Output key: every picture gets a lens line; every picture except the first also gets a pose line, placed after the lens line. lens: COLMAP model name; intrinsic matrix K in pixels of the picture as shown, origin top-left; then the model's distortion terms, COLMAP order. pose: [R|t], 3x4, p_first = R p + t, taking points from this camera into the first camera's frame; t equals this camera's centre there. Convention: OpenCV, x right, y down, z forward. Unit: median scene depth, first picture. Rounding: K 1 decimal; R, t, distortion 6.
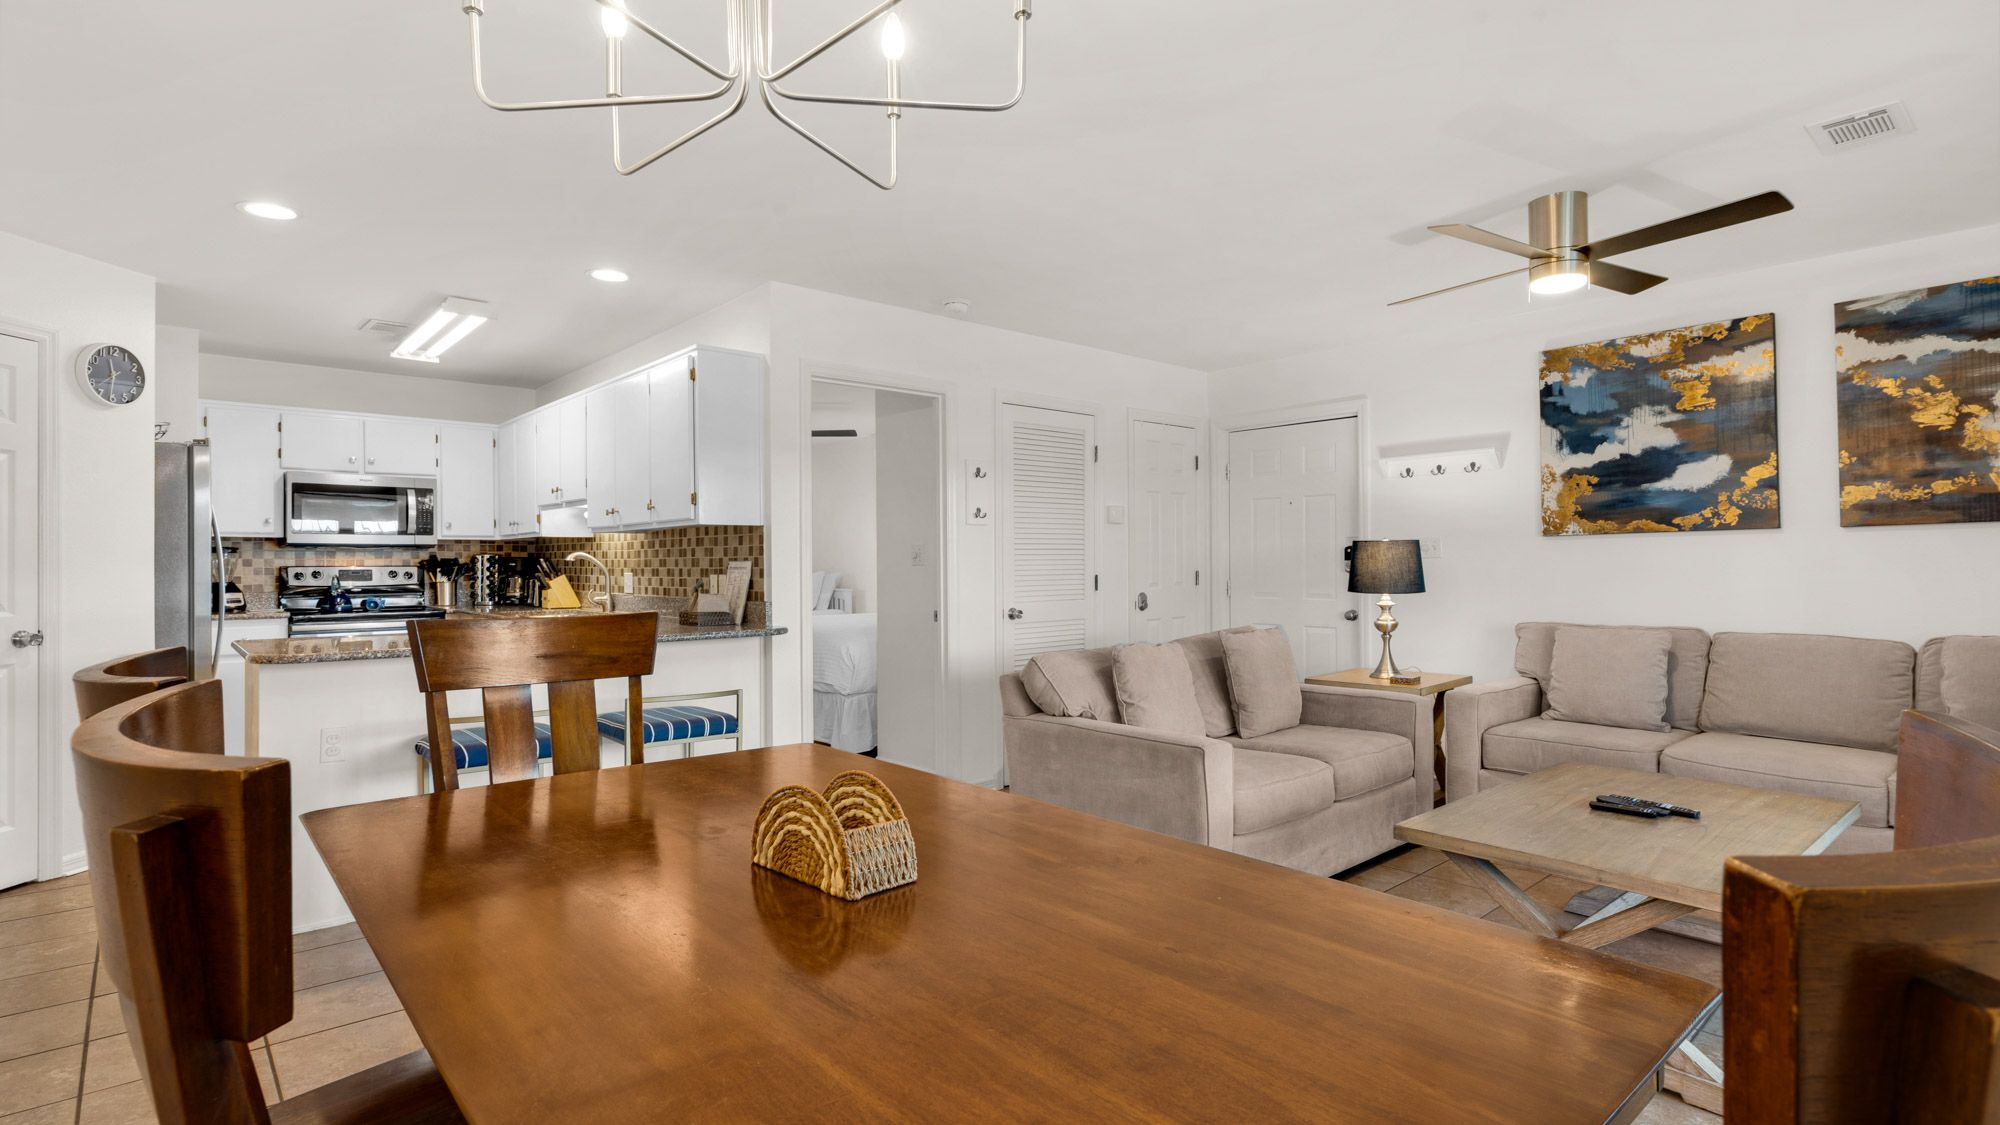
lens RADIAL K [[965.0, 0, 1016.2], [0, 965.0, 560.1], [0, 0, 1]] dist [0.001798, -0.000852]
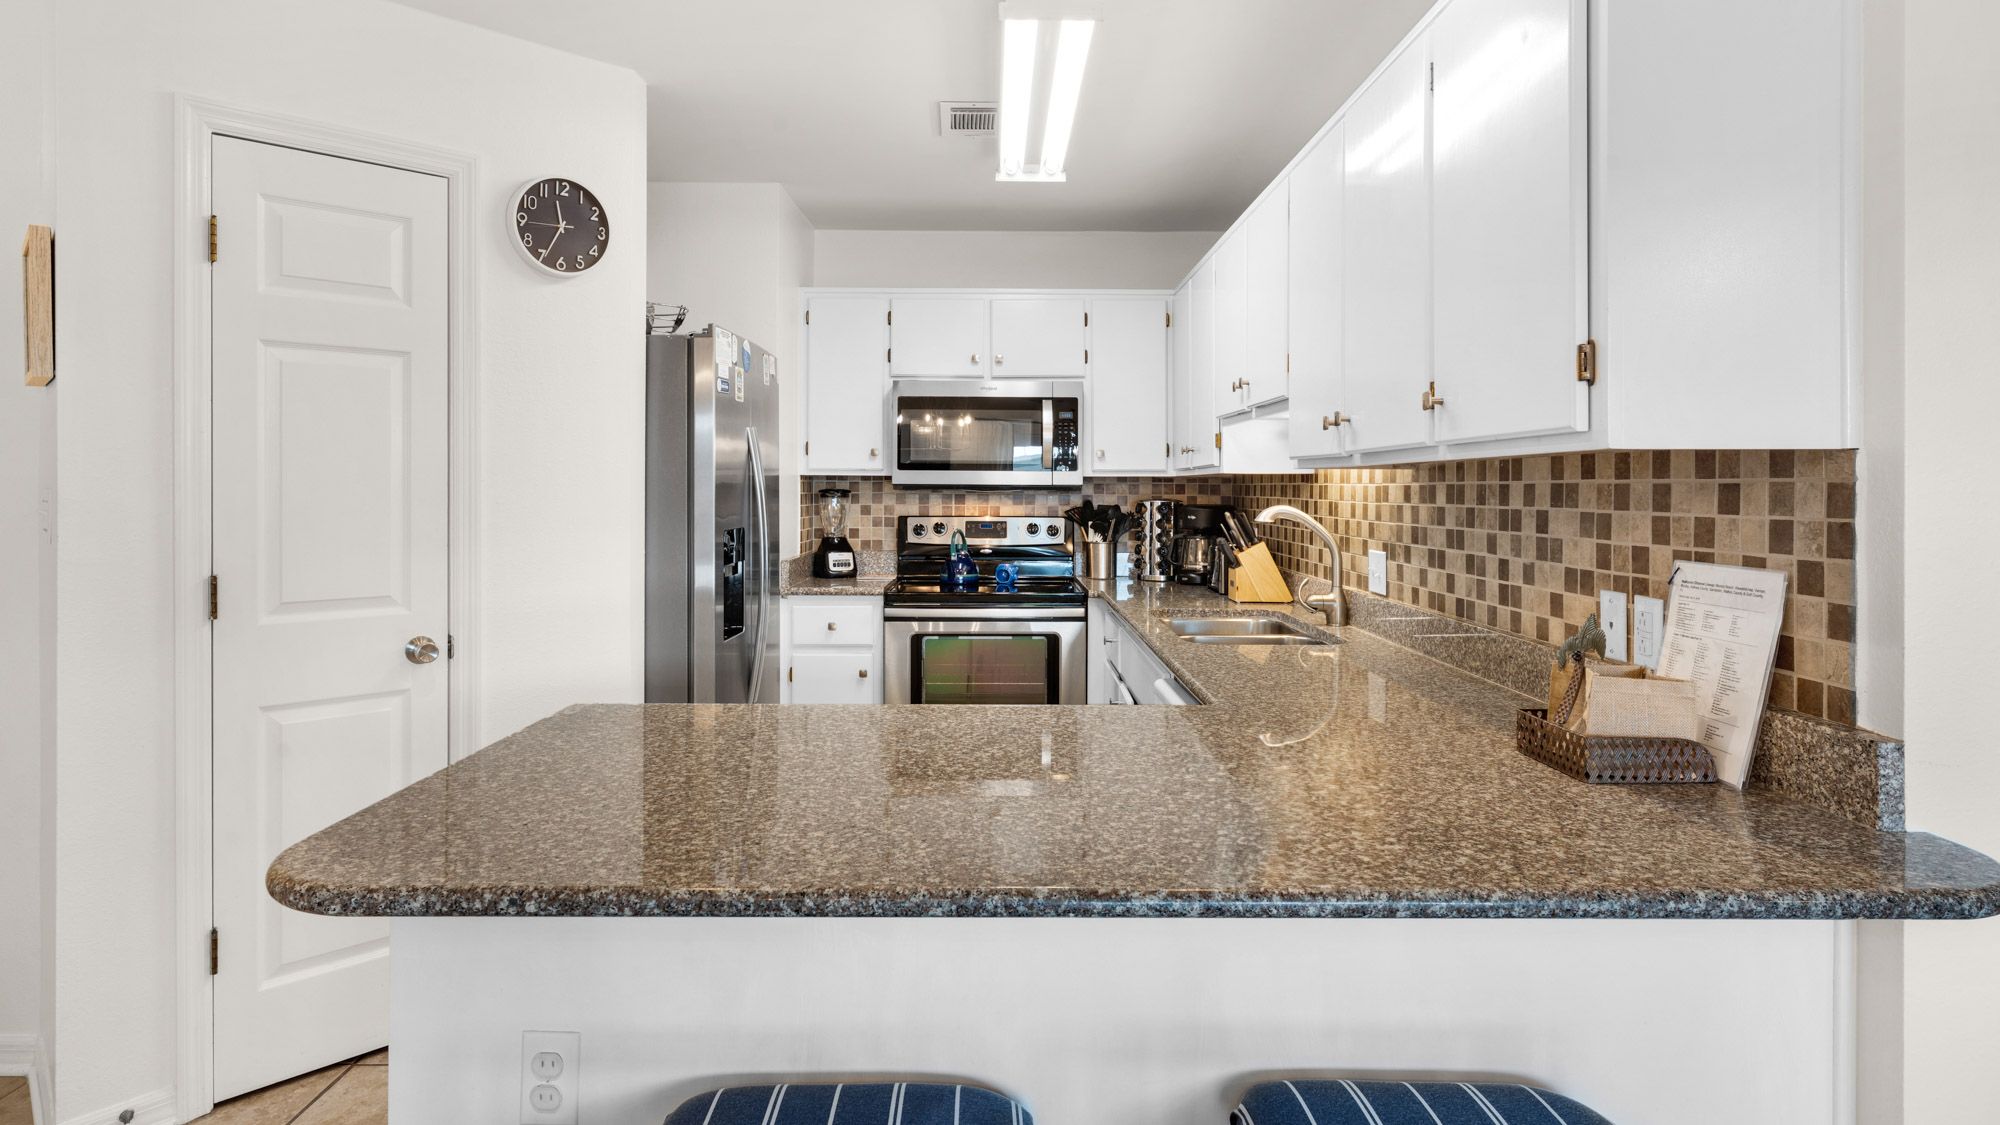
lens RADIAL K [[1089.7, 0, 978.2], [0, 1089.7, 491.8], [0, 0, 1]] dist [-0.001291, 0.001346]
pose [[0.735238, 0.009926, -0.677737, -0.176611], [-0.005070, 0.999945, 0.009145, -0.019177], [0.677790, -0.003288, 0.735248, 0.455561]]
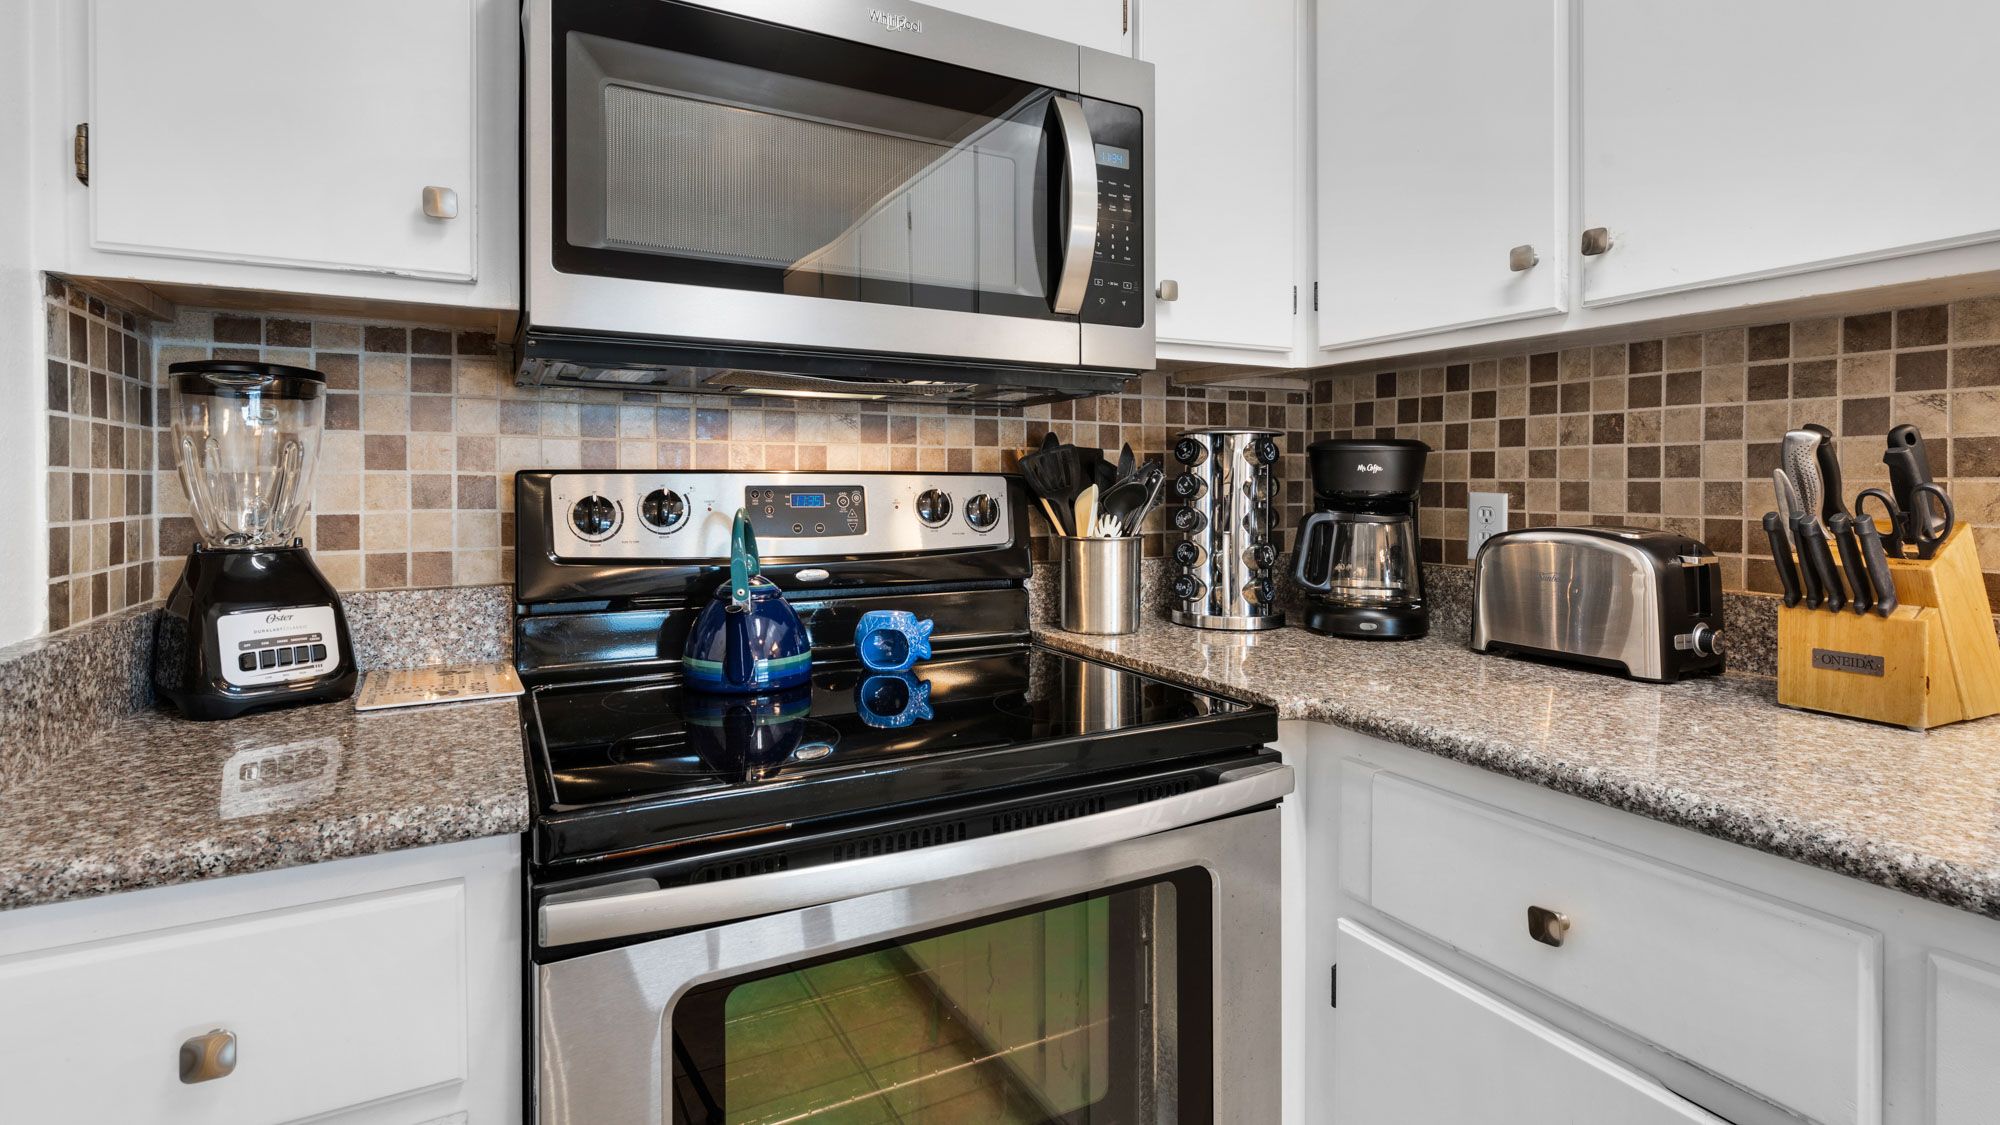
lens RADIAL K [[965.0, 0, 1008.3], [0, 965.0, 486.9], [0, 0, 1]] dist [0.001798, -0.000852]
pose [[0.970299, 0.005355, -0.241850, -0.614569], [-0.003725, 0.999967, 0.007194, 0.008516], [0.241881, -0.006080, 0.970287, 0.831684]]
